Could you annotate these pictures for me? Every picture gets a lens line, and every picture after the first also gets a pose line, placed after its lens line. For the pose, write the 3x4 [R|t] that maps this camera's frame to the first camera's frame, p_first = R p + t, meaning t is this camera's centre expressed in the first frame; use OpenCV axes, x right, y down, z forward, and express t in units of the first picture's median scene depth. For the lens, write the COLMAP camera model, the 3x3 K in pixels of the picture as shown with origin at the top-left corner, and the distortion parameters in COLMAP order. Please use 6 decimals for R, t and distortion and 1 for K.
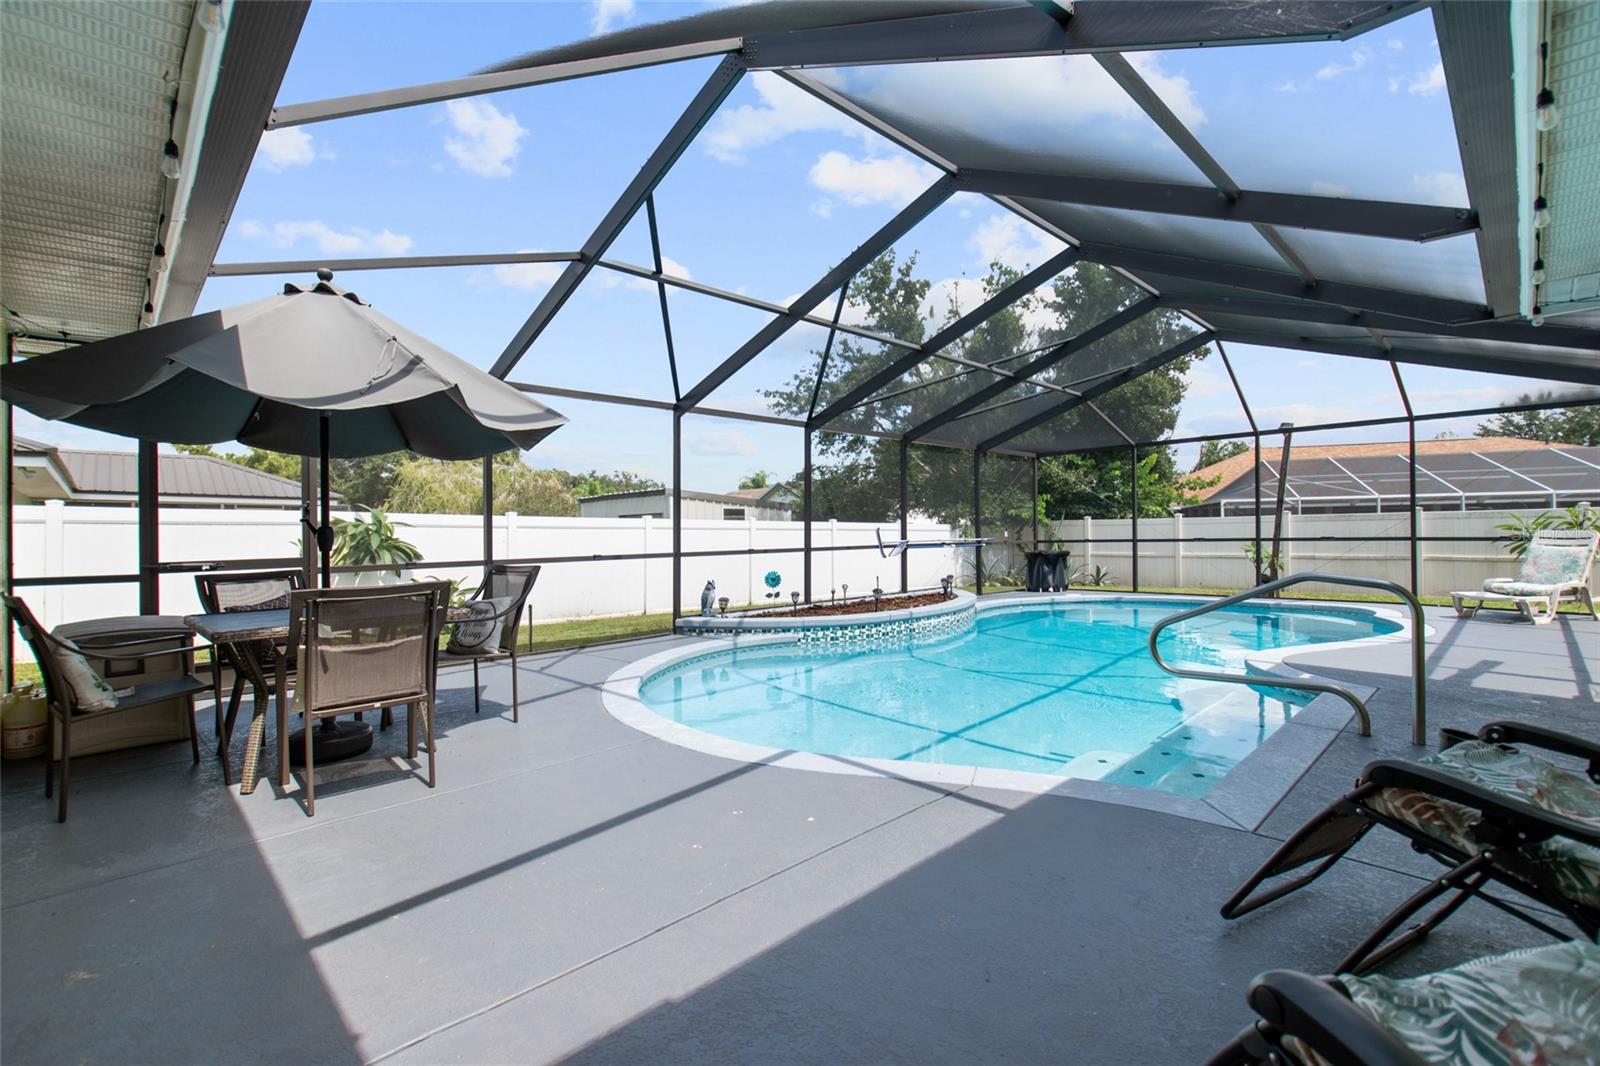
lens RADIAL K [[713.1, 0, 799.3], [0, 713.1, 529.7], [0, 0, 1]] dist [-0.001570, 0.000447]
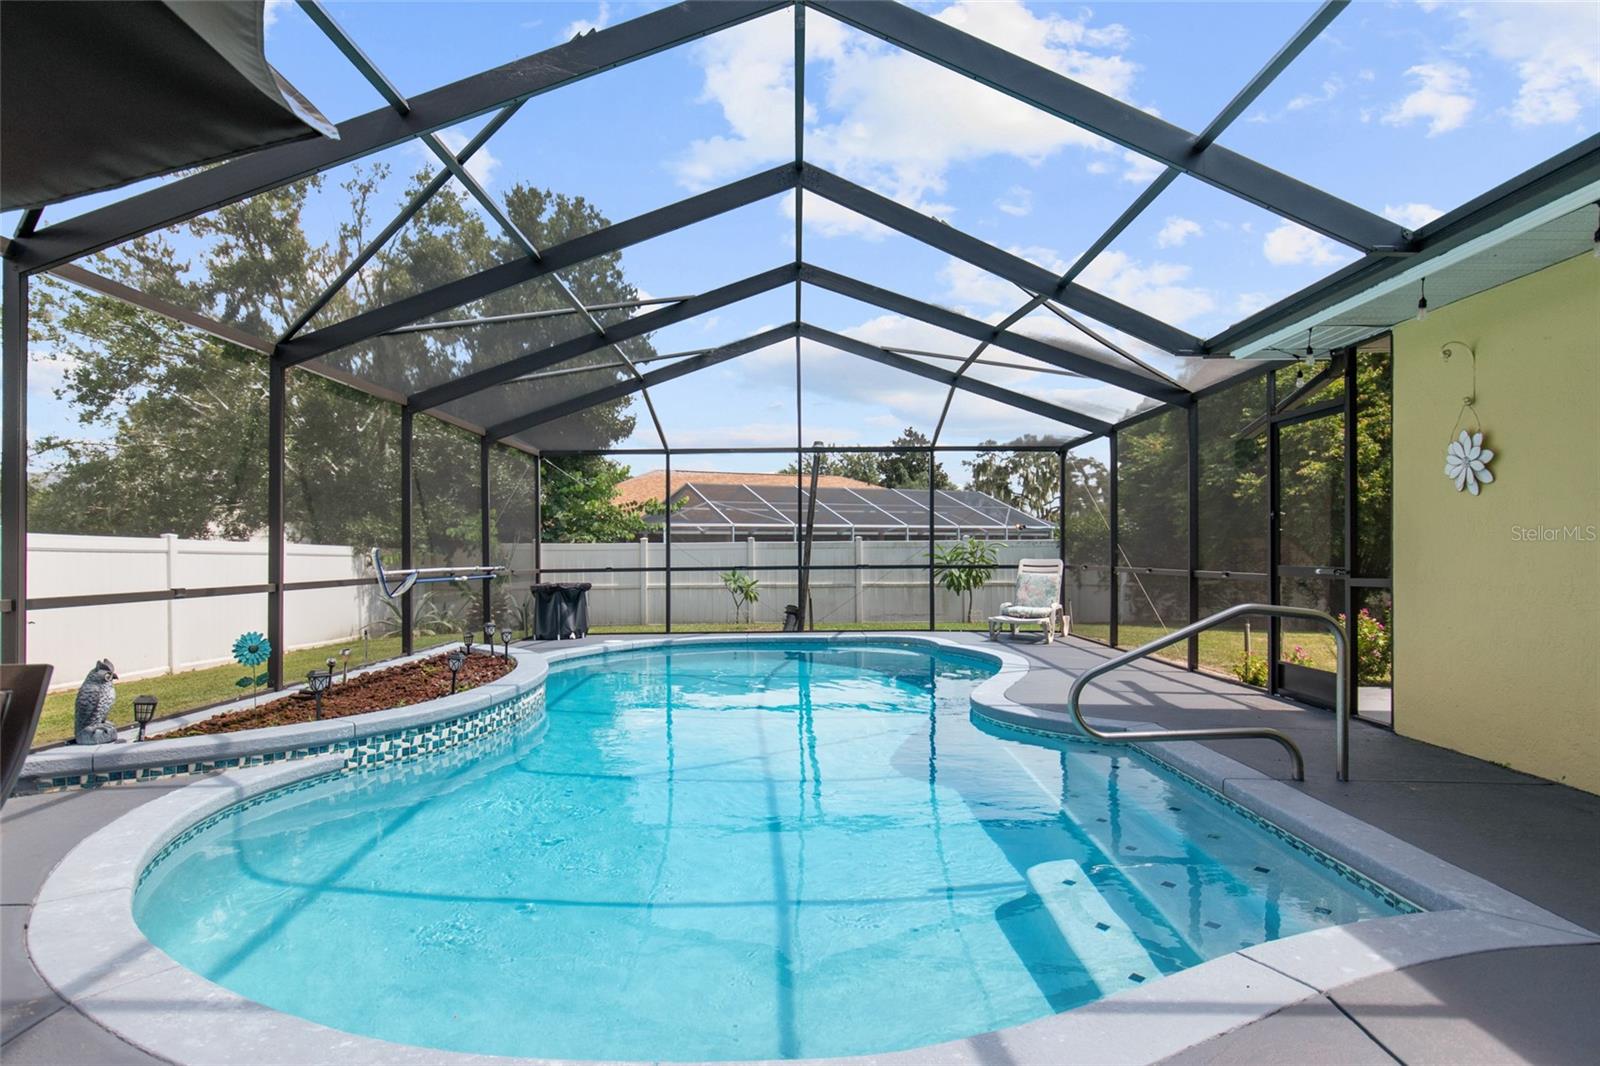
lens RADIAL K [[878.8, 0, 799.9], [0, 878.8, 555.6], [0, 0, 1]] dist [-0.003699, -0.001311]
pose [[0.699055, 0.008009, 0.715024, -0.137358], [-0.007142, 0.999966, -0.004219, 0.002862], [-0.715033, -0.002157, 0.699088, 0.197965]]
